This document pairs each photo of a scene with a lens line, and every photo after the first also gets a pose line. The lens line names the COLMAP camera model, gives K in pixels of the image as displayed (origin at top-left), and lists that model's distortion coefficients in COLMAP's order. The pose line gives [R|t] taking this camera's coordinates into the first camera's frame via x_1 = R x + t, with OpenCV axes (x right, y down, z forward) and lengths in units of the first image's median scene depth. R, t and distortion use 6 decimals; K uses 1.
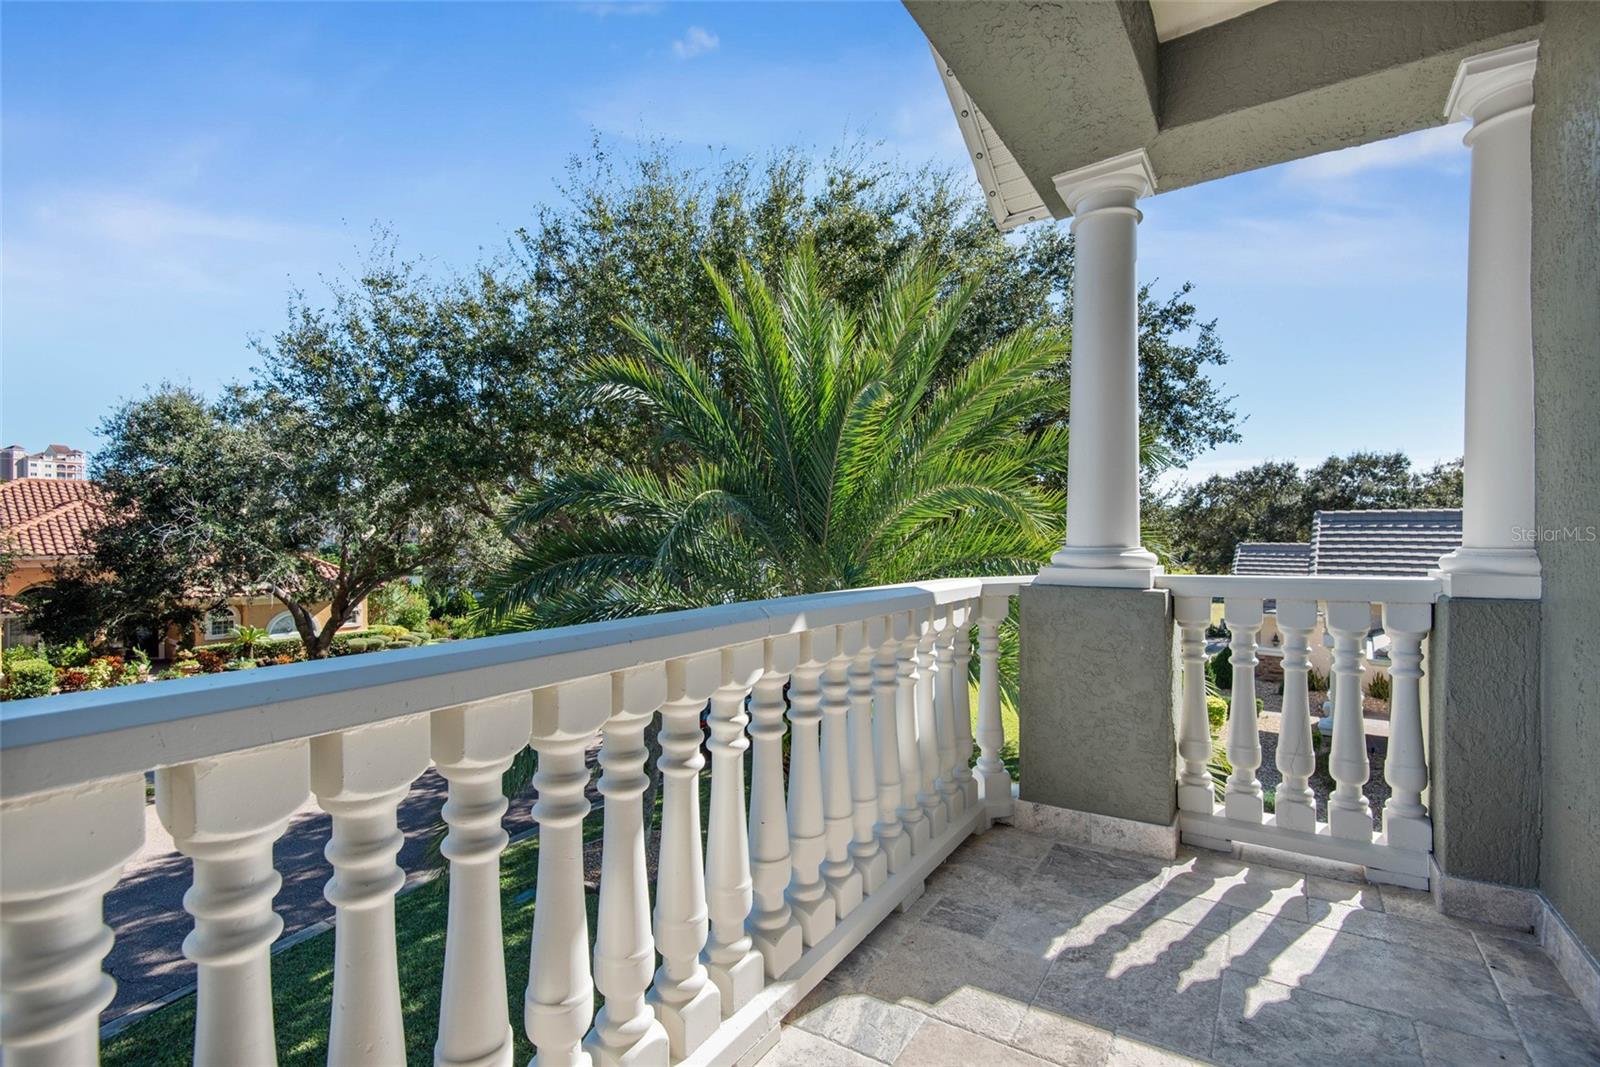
lens RADIAL K [[749.6, 0, 800.0], [0, 749.6, 533.5], [0, 0, 1]] dist [0.026450, -0.000429]
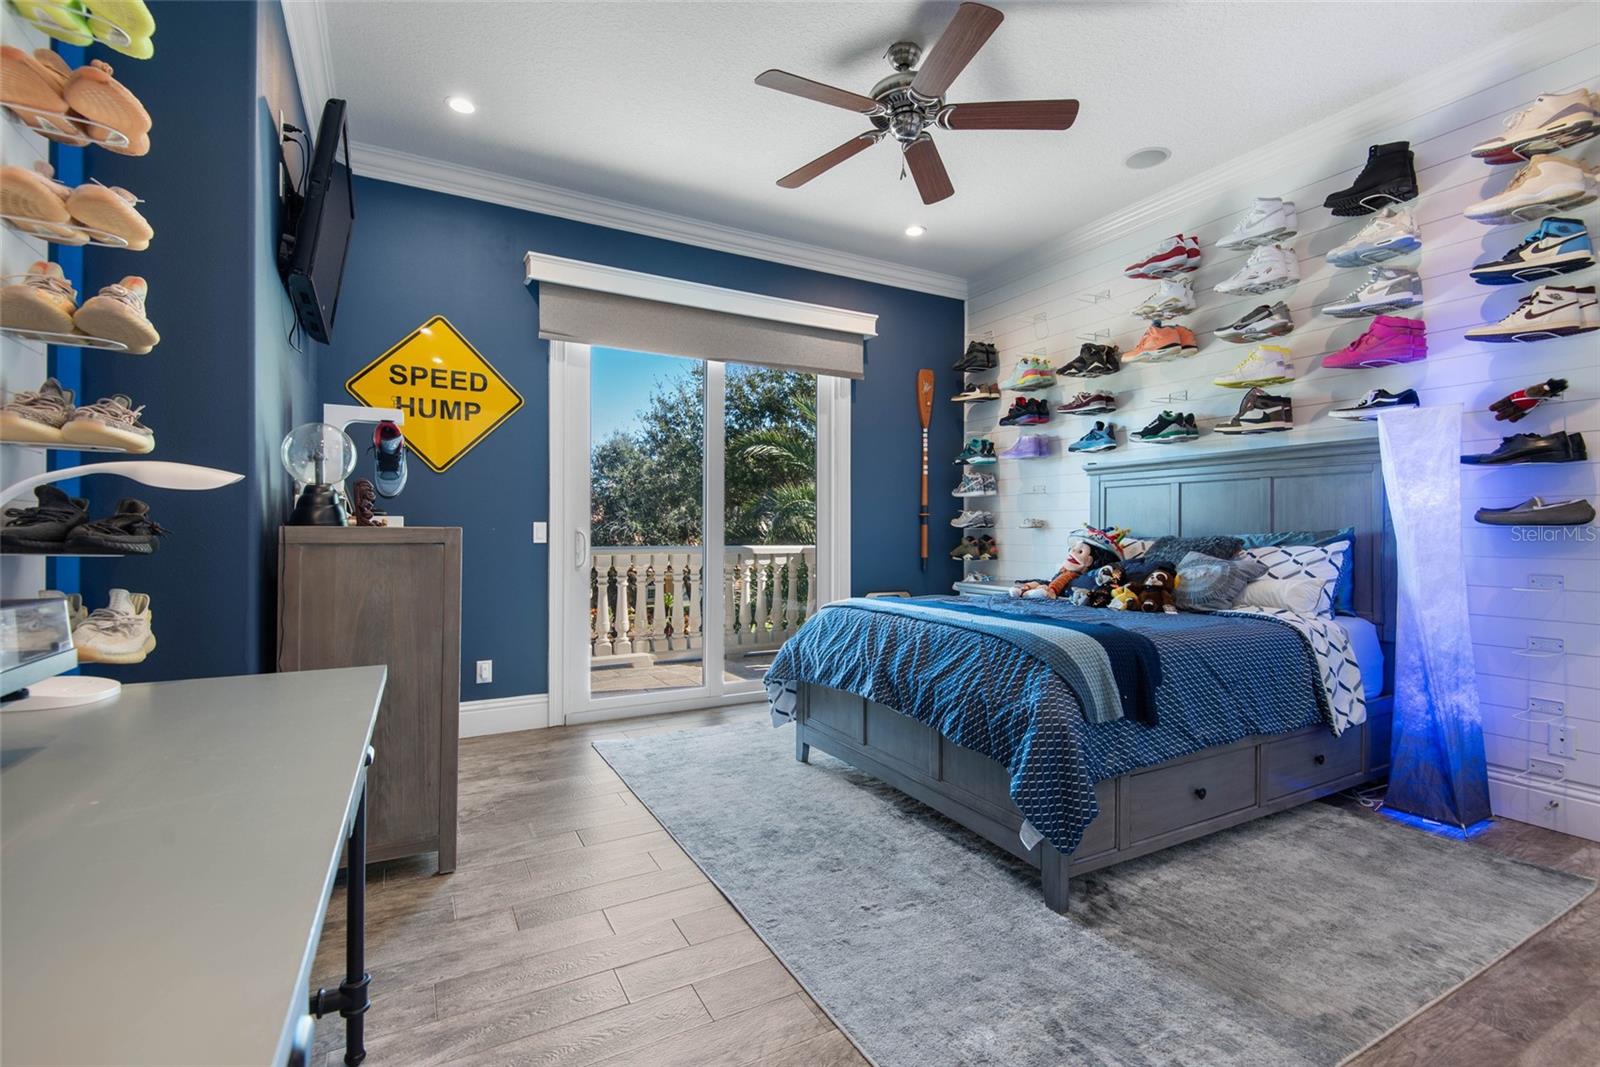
lens RADIAL K [[749.6, 0, 800.0], [0, 749.6, 533.5], [0, 0, 1]] dist [0.026450, -0.000429]
pose [[0.883258, 0.001522, -0.468884, 0.237627], [0.001968, 0.999974, 0.006955, 0.000916], [0.468883, -0.007066, 0.883232, -0.190506]]
